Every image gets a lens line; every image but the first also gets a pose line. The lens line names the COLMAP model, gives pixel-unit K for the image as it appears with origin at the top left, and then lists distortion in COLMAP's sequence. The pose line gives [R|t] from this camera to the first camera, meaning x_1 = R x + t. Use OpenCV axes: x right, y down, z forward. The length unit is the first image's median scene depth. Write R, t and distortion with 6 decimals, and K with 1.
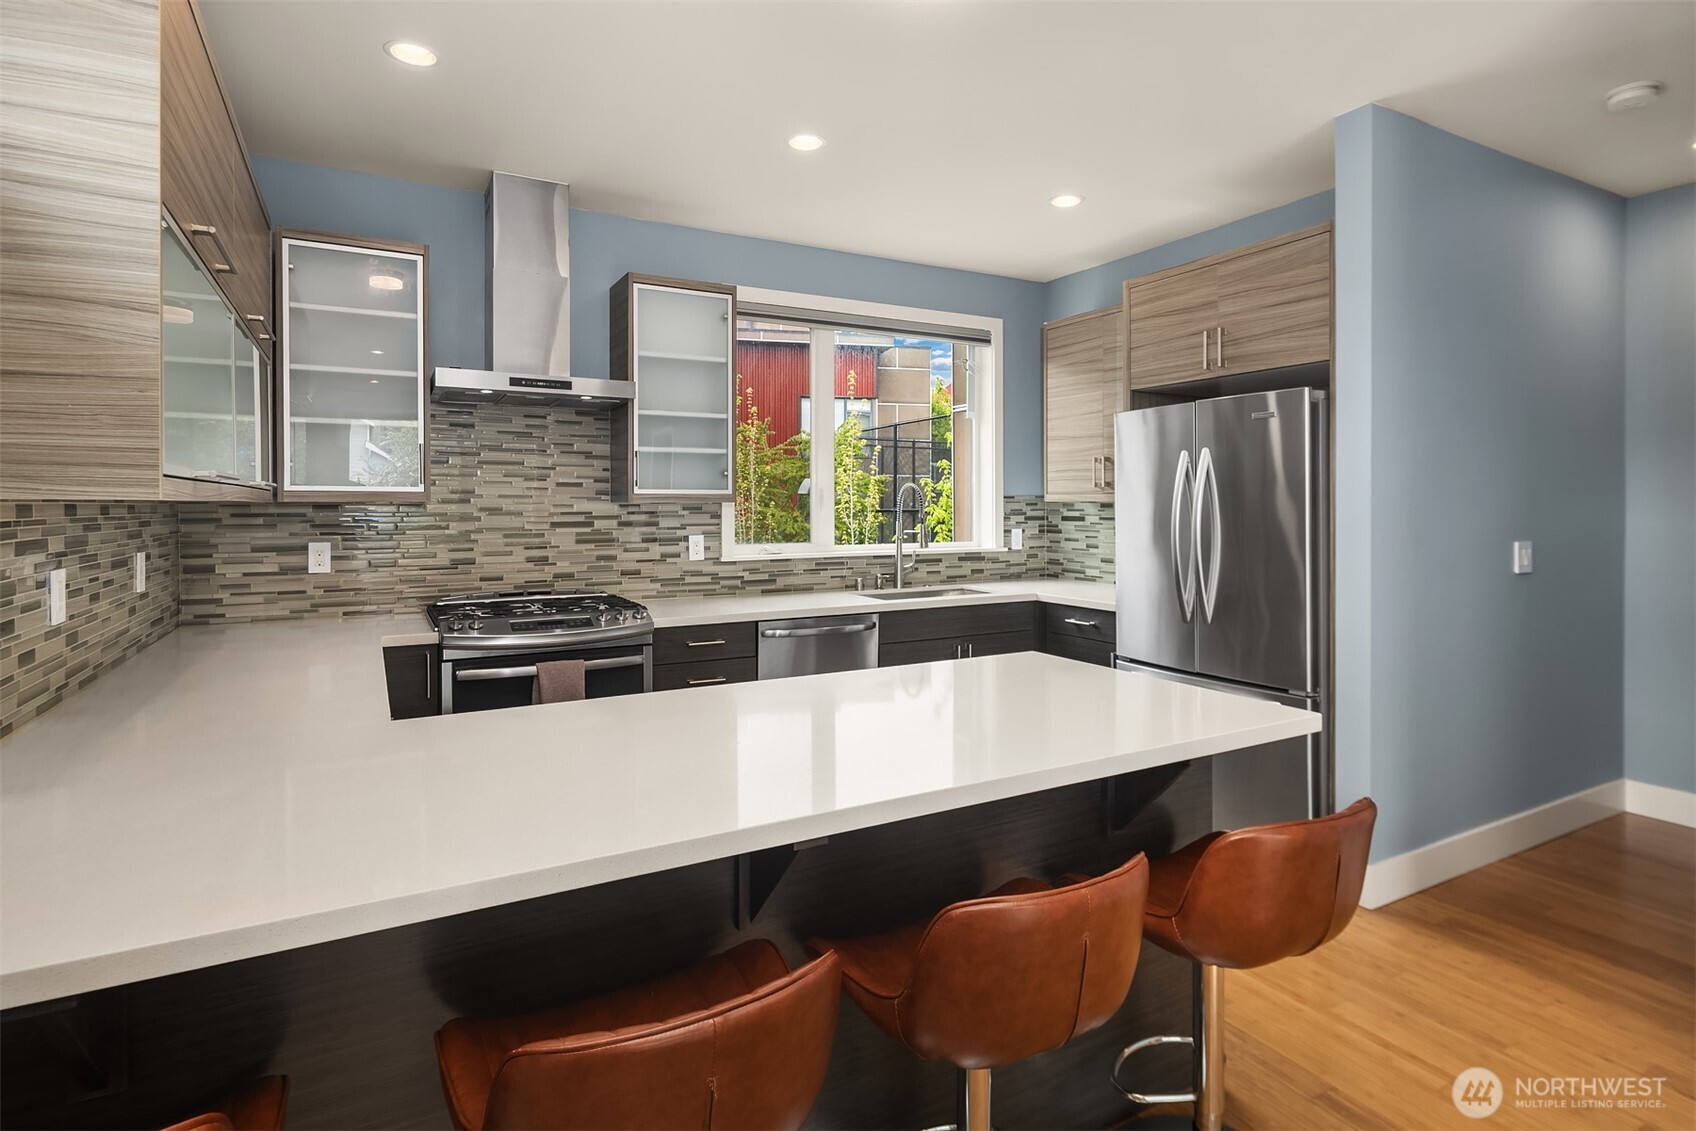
lens RADIAL K [[854.8, 0, 851.3], [0, 854.8, 520.2], [0, 0, 1]] dist [0.013667, -0.004460]
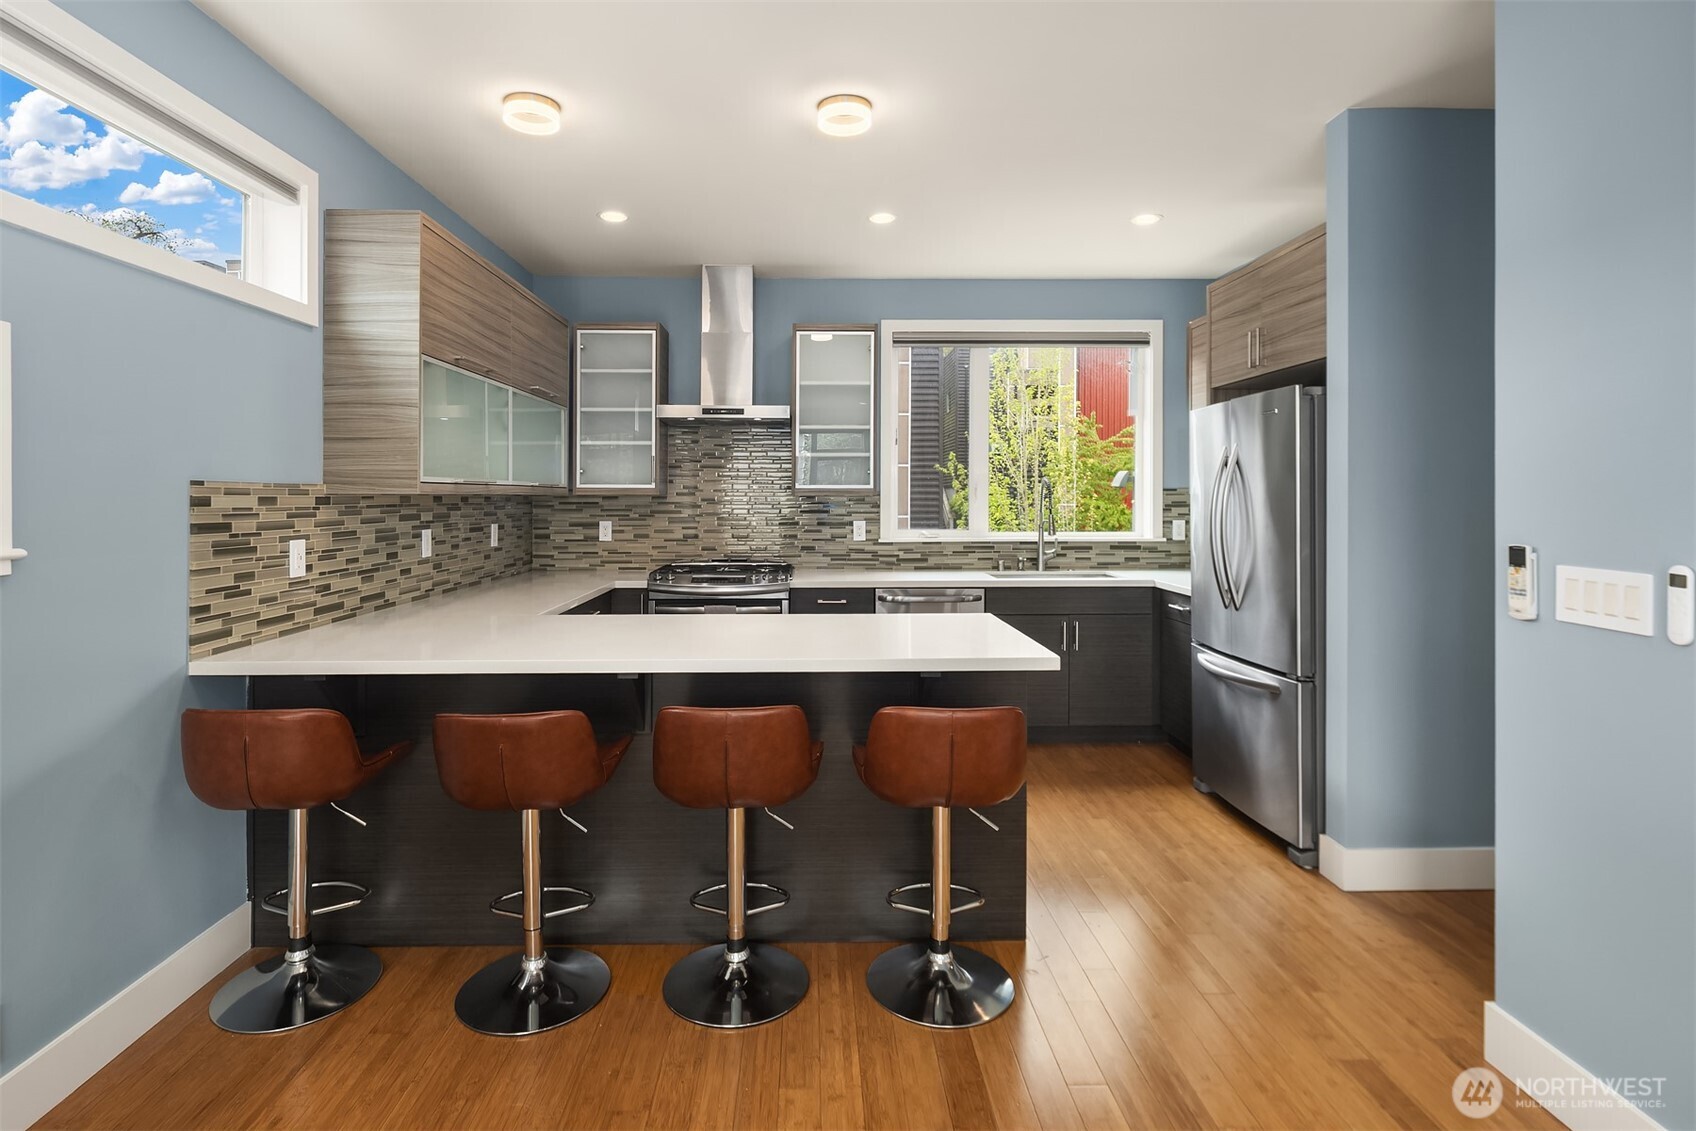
lens RADIAL K [[854.8, 0, 831.4], [0, 854.8, 502.5], [0, 0, 1]] dist [0.013667, -0.004460]
pose [[0.884809, 0.004015, -0.465937, 0.405078], [-0.009608, 0.999907, -0.009630, 0.003135], [0.465855, 0.012997, 0.884765, -0.150514]]
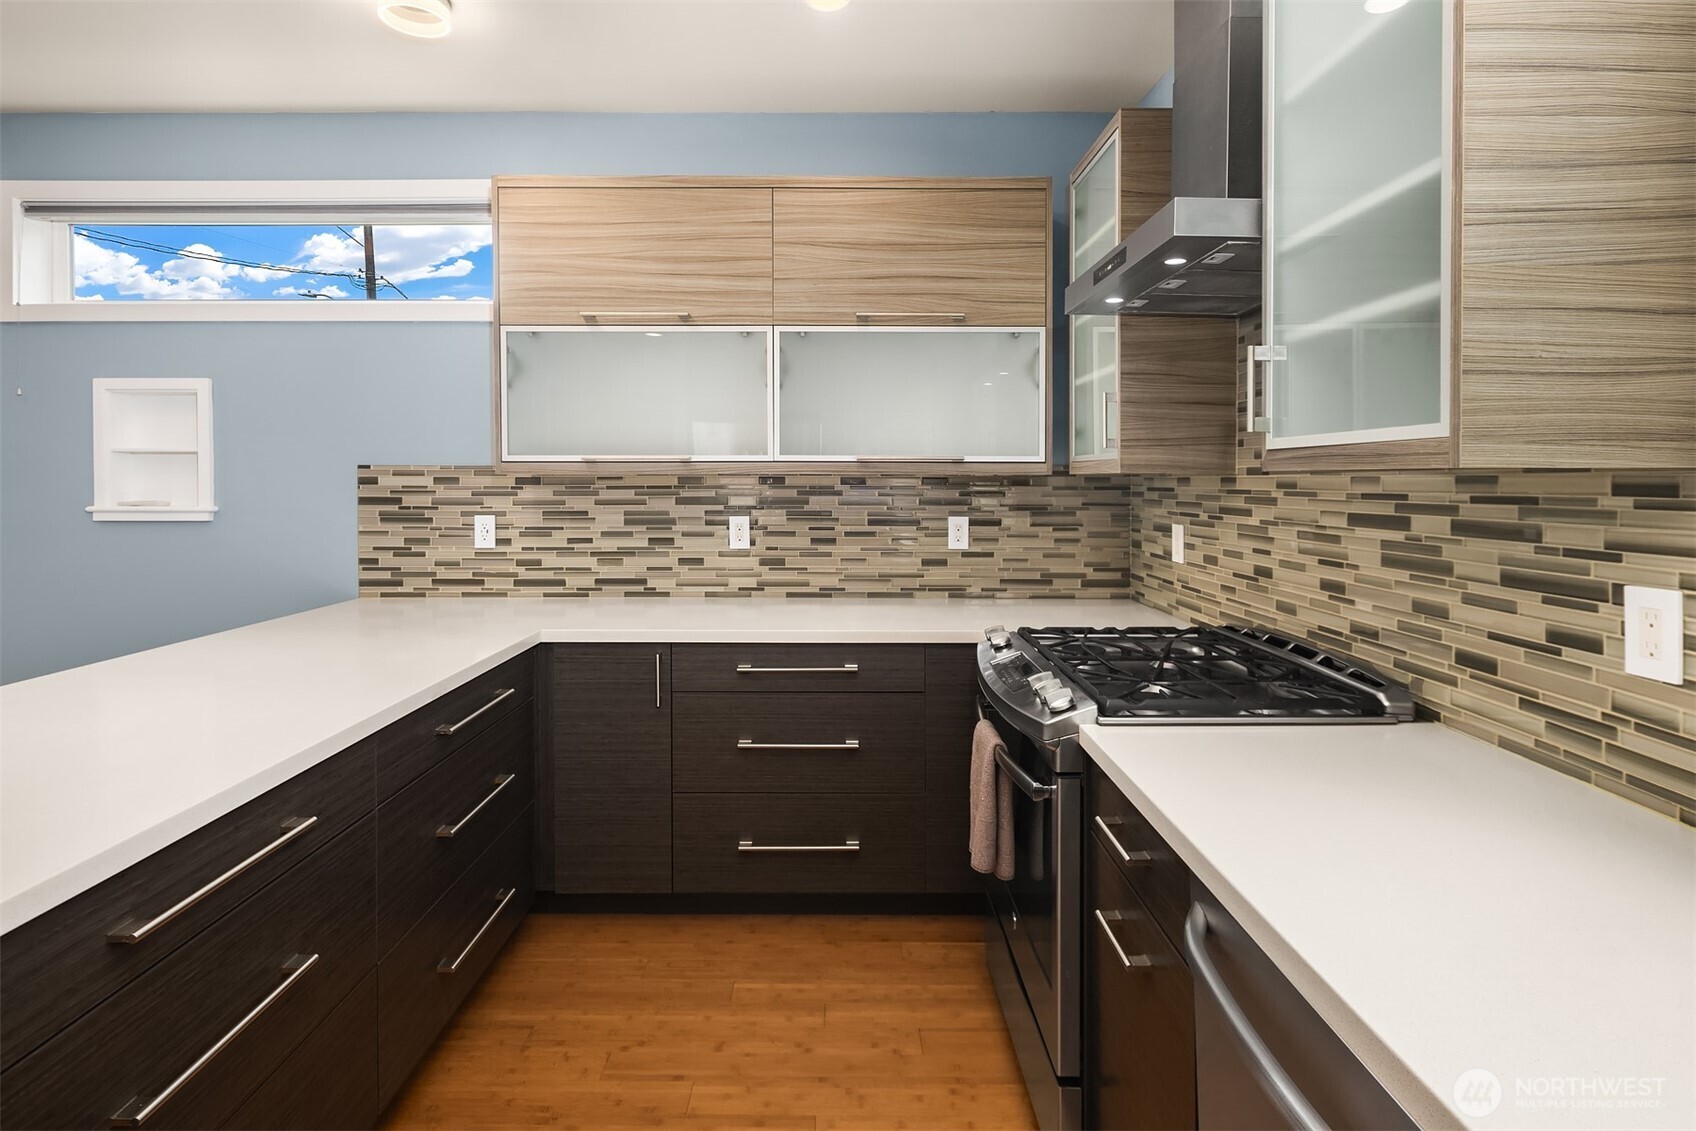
lens RADIAL K [[854.8, 0, 831.5], [0, 854.8, 494.7], [0, 0, 1]] dist [0.013667, -0.004460]
pose [[-0.503882, 0.015837, -0.863628, 0.205970], [-0.017095, 0.999453, 0.028302, -0.016742], [0.863604, 0.029024, -0.503335, 0.996347]]
